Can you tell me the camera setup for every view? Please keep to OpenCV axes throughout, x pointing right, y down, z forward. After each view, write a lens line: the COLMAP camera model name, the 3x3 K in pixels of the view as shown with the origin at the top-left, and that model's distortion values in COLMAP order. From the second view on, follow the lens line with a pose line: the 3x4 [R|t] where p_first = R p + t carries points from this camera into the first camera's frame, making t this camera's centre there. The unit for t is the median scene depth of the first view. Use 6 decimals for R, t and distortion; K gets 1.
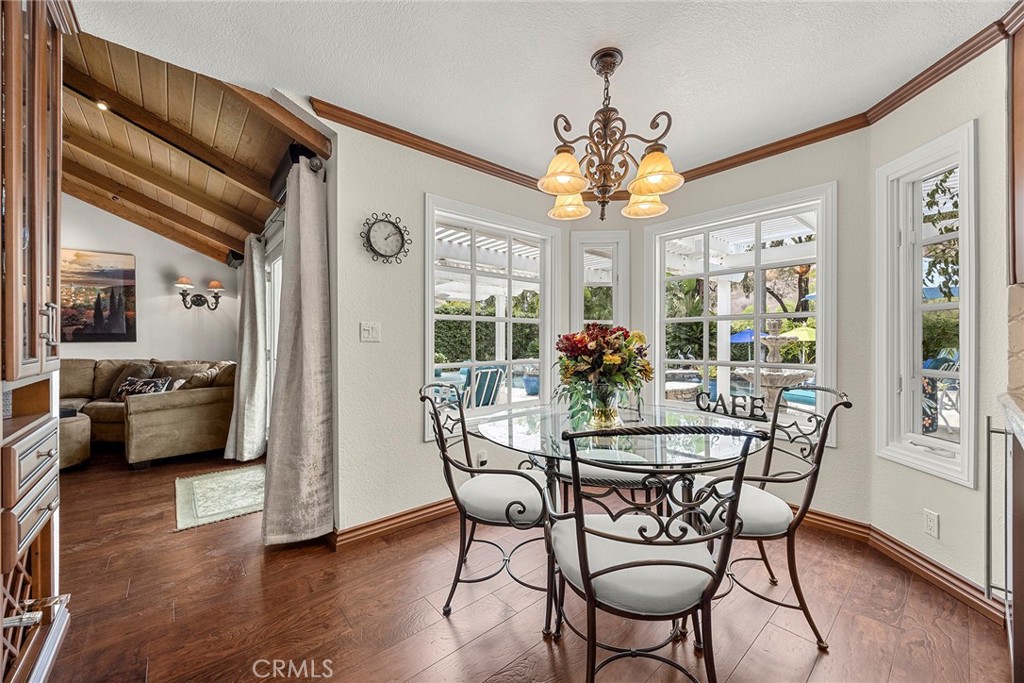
lens RADIAL K [[394.0, 0, 513.3], [0, 394.0, 342.3], [0, 0, 1]] dist [-0.002141, -0.000152]
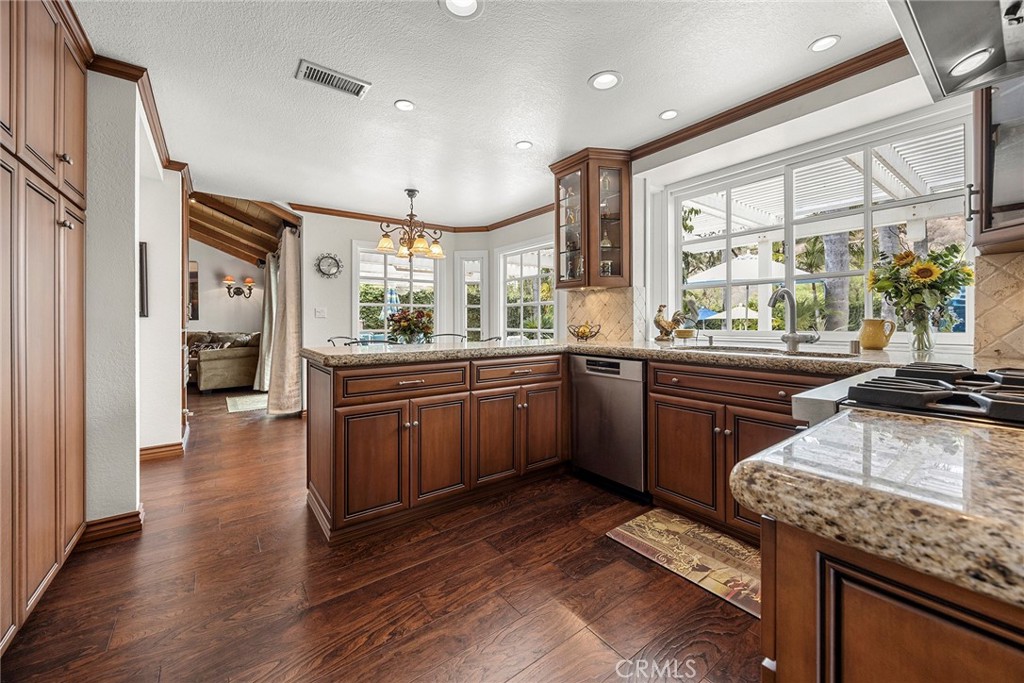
lens RADIAL K [[394.0, 0, 507.3], [0, 394.0, 319.9], [0, 0, 1]] dist [-0.002141, -0.000152]
pose [[0.997264, -0.003428, -0.073840, 0.449558], [0.003146, 0.999987, -0.003941, 0.012277], [0.073853, 0.003697, 0.997262, -0.567472]]
